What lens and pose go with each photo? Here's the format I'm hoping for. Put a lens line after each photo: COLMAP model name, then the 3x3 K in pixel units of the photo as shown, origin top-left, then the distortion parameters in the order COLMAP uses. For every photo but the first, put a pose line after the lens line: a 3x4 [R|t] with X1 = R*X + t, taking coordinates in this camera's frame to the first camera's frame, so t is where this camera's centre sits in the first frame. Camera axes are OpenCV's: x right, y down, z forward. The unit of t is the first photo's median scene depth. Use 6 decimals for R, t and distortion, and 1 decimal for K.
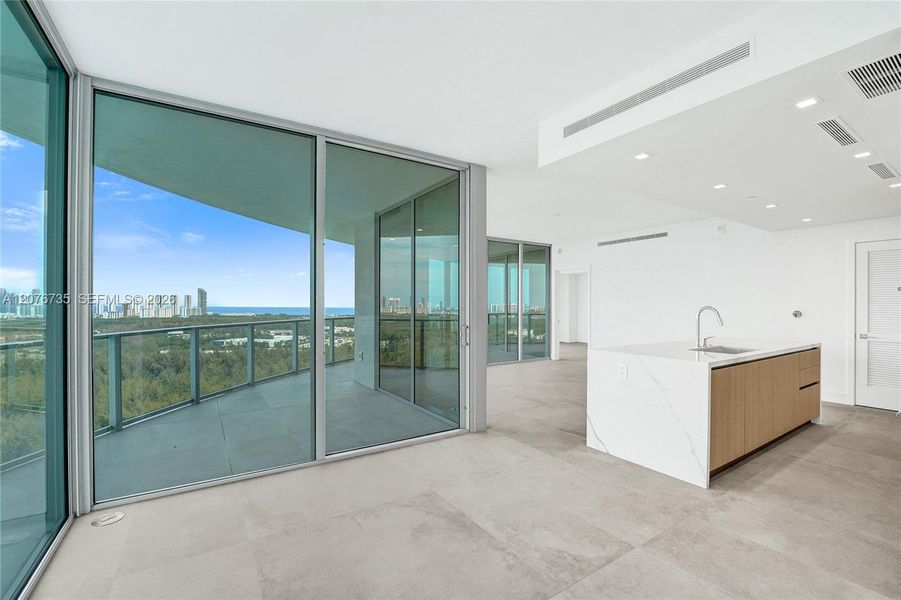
lens RADIAL K [[403.6, 0, 441.4], [0, 403.6, 307.2], [0, 0, 1]] dist [-0.027461, 0.002680]
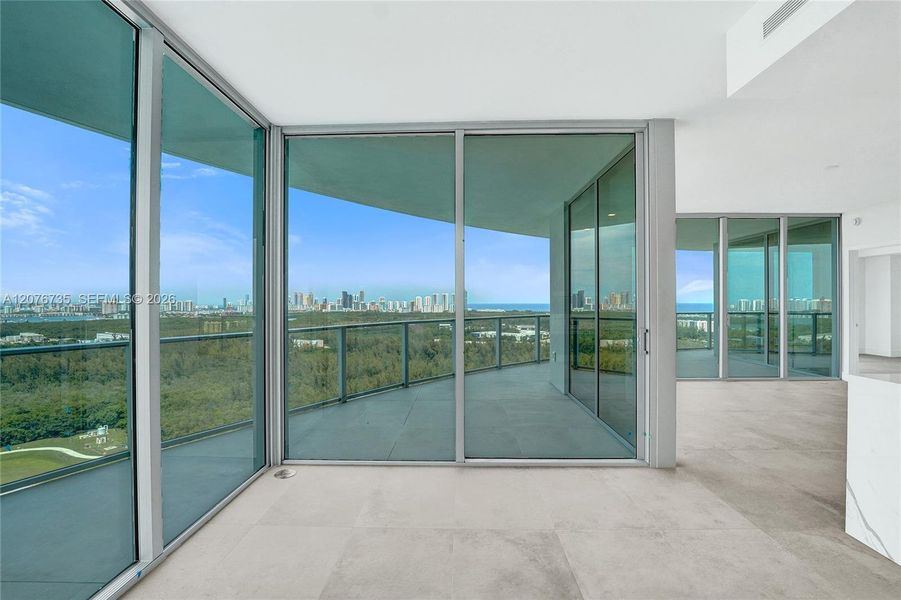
lens RADIAL K [[388.0, 0, 443.1], [0, 388.0, 303.4], [0, 0, 1]] dist [-0.026646, 0.001436]
pose [[0.825662, -0.002069, -0.564161, 0.128627], [0.000803, 0.999997, -0.002492, -0.001592], [0.564164, 0.001604, 0.825661, 0.131466]]
